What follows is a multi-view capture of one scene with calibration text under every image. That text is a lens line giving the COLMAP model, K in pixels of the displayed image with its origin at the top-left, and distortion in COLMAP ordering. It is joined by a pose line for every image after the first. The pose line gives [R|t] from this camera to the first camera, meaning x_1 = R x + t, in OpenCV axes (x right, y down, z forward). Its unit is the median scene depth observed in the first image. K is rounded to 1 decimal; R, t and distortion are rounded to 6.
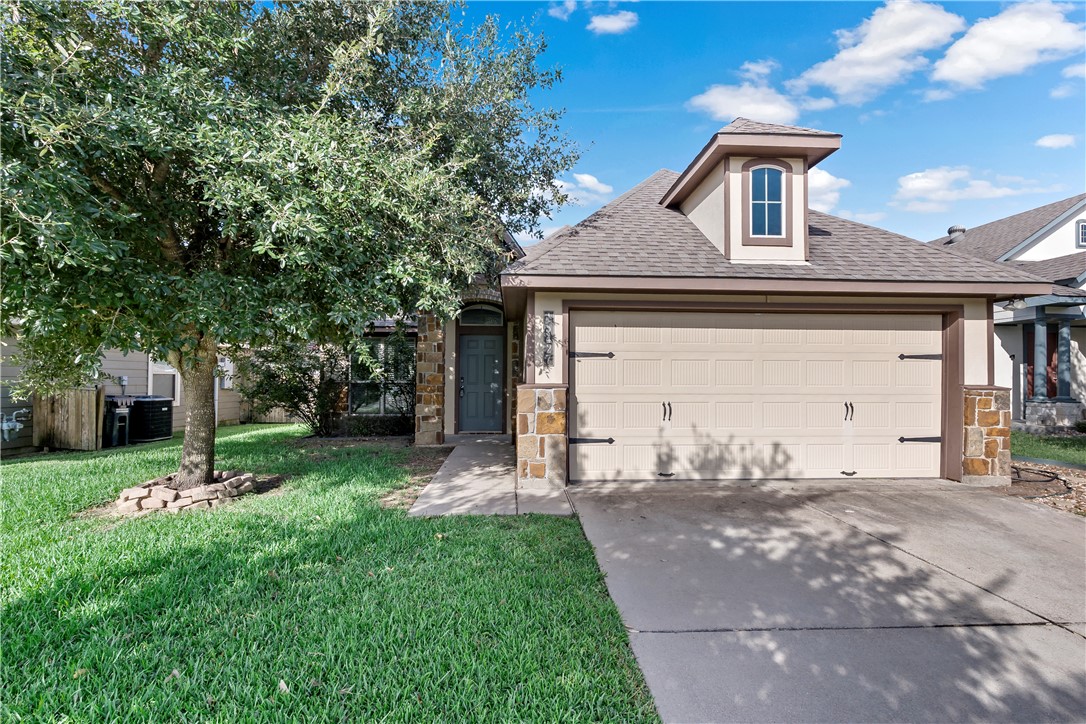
lens RADIAL K [[511.0, 0, 542.7], [0, 511.0, 371.7], [0, 0, 1]] dist [0.001725, -0.001197]
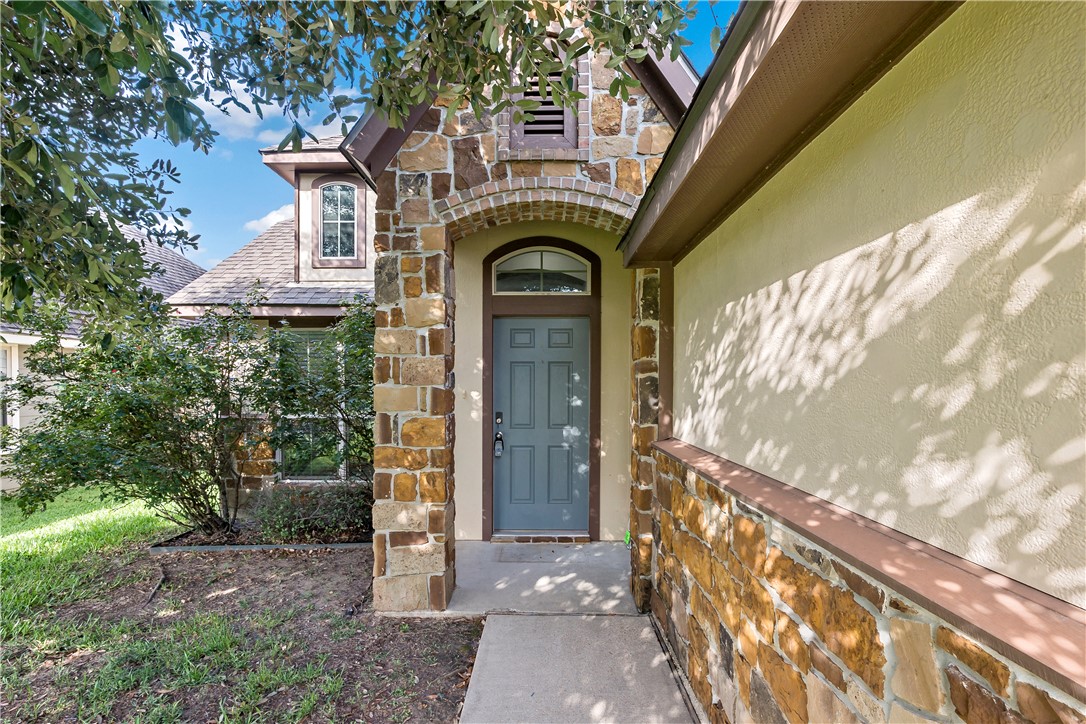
lens RADIAL K [[511.0, 0, 542.1], [0, 511.0, 373.2], [0, 0, 1]] dist [0.001725, -0.001197]
pose [[0.997739, -0.006706, -0.066873, -0.091341], [0.006198, 0.999950, -0.007798, -0.020075], [0.066922, 0.007366, 0.997731, 0.564604]]
